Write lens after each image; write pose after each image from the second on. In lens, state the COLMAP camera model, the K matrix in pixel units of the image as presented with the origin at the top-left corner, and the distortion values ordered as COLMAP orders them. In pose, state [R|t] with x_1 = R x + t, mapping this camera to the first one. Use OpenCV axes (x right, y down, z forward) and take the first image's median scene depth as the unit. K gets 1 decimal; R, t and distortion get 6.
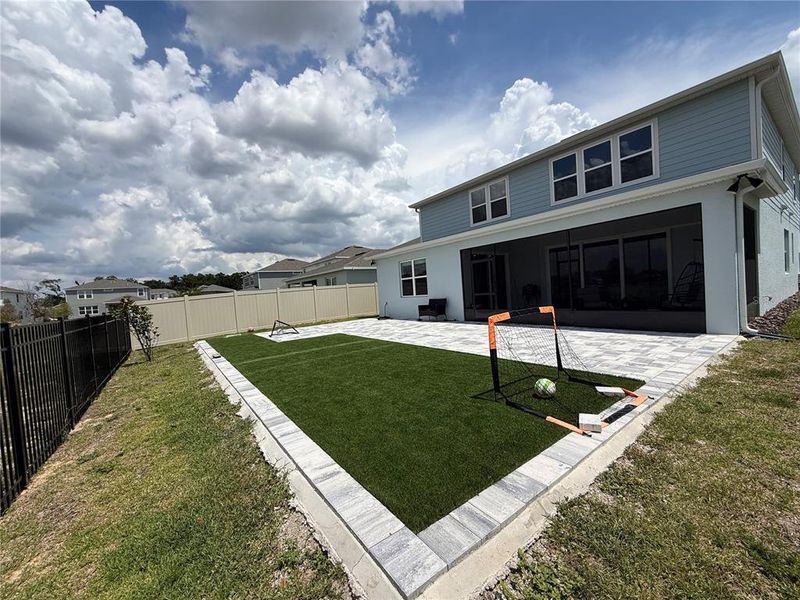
lens RADIAL K [[319.2, 0, 400.0], [0, 319.2, 300.0], [0, 0, 1]] dist [0.000202, 0.000103]
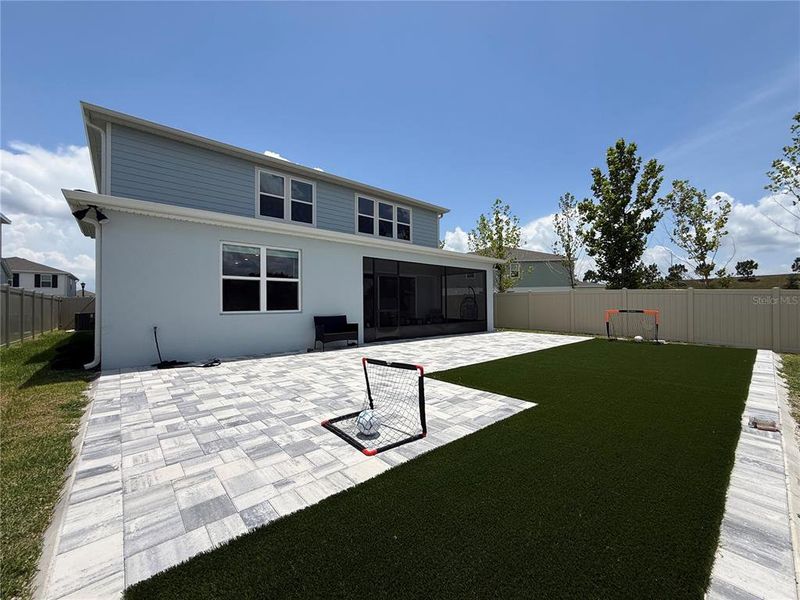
lens RADIAL K [[319.2, 0, 400.0], [0, 319.2, 300.0], [0, 0, 1]] dist [0.000202, 0.000103]
pose [[-0.143051, 0.048781, 0.988512, -0.600756], [0.033364, 0.998455, -0.044443, 0.002023], [-0.989153, 0.026623, -0.144457, 0.898639]]
